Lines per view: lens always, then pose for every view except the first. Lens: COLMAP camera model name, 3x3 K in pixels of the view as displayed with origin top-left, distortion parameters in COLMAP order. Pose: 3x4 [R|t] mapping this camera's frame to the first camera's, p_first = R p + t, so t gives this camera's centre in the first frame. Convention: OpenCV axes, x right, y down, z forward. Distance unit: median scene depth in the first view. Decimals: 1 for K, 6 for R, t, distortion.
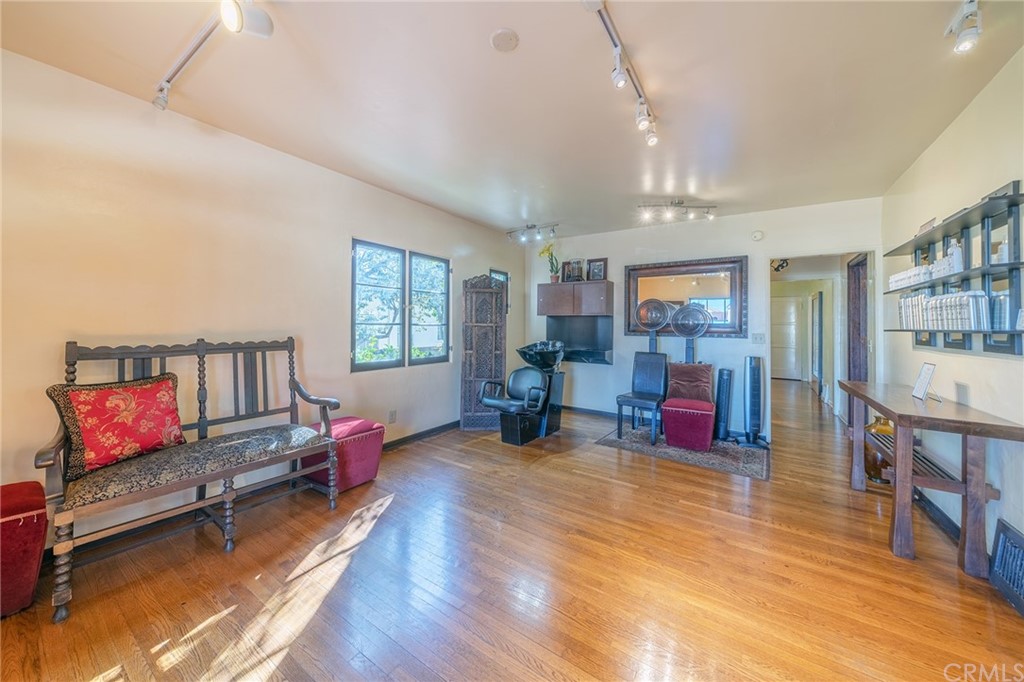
lens RADIAL K [[359.5, 0, 507.9], [0, 359.5, 339.7], [0, 0, 1]] dist [-0.001139, 0.000004]
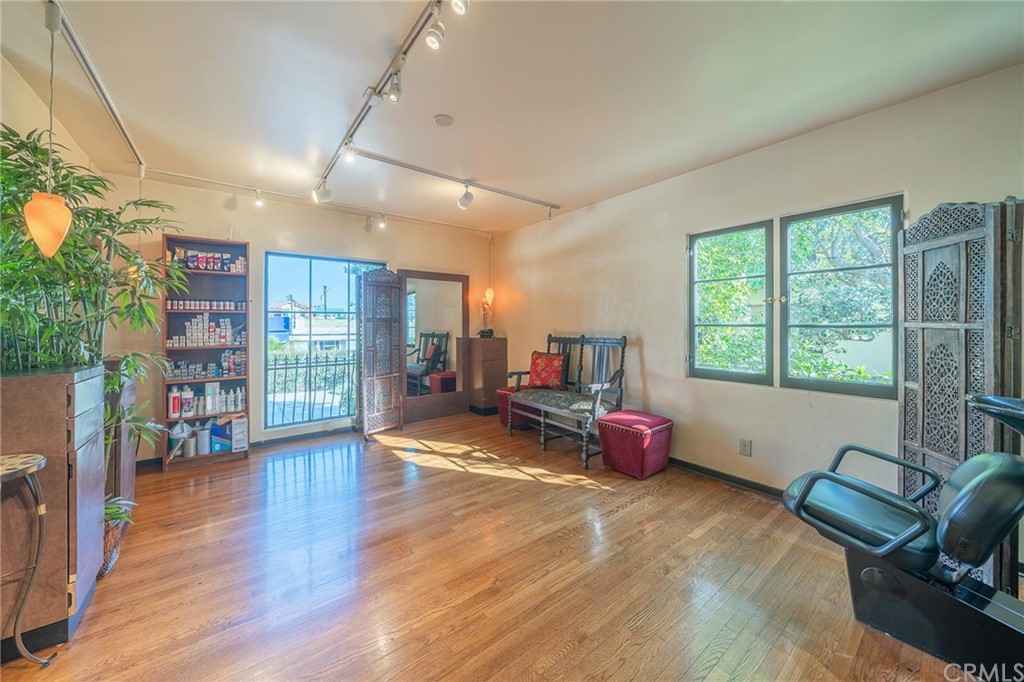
lens RADIAL K [[359.5, 0, 507.9], [0, 359.5, 339.7], [0, 0, 1]] dist [-0.001139, 0.000004]
pose [[-0.305091, 0.025092, -0.951993, 0.605776], [-0.046910, 0.998043, 0.041340, -0.022814], [0.951167, 0.057270, -0.303317, 0.818720]]
